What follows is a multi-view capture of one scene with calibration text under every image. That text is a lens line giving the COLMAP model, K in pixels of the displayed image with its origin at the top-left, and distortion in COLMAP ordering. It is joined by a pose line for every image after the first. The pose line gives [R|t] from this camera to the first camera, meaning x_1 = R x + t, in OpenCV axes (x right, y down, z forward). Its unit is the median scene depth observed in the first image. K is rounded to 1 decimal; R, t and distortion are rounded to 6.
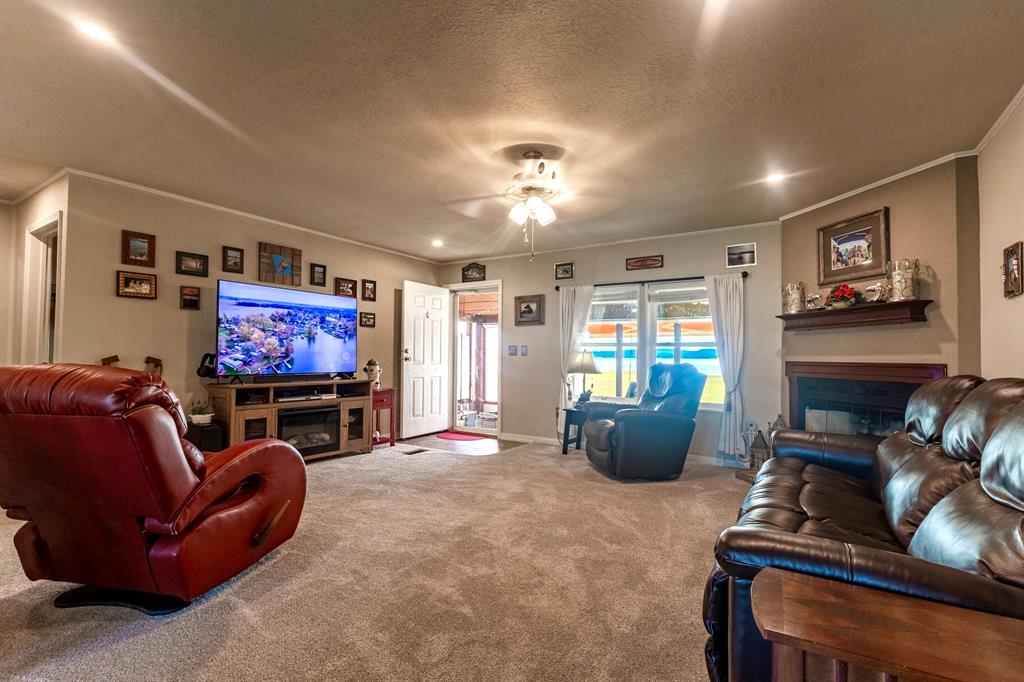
lens RADIAL K [[468.5, 0, 512.0], [0, 468.5, 341.0], [0, 0, 1]] dist [0.002488, 0.000544]
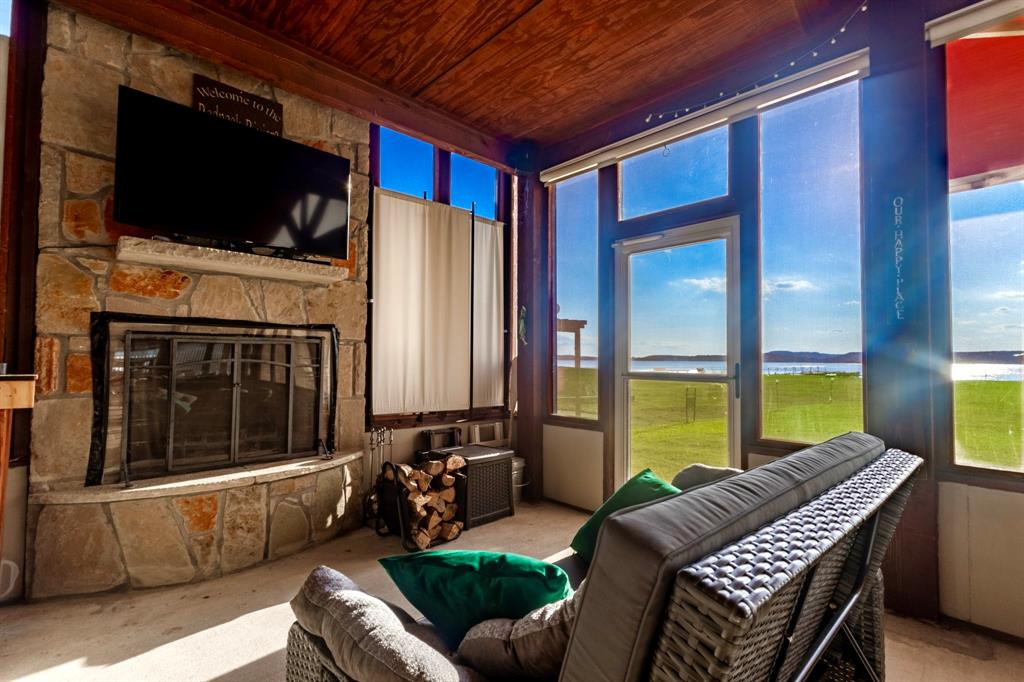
lens RADIAL K [[468.5, 0, 512.0], [0, 468.5, 341.0], [0, 0, 1]] dist [0.002488, 0.000544]
pose [[0.969029, -0.010330, -0.246729, -0.002681], [0.008398, 0.999925, -0.008880, 0.079503], [0.246802, 0.006533, 0.969044, 0.680176]]
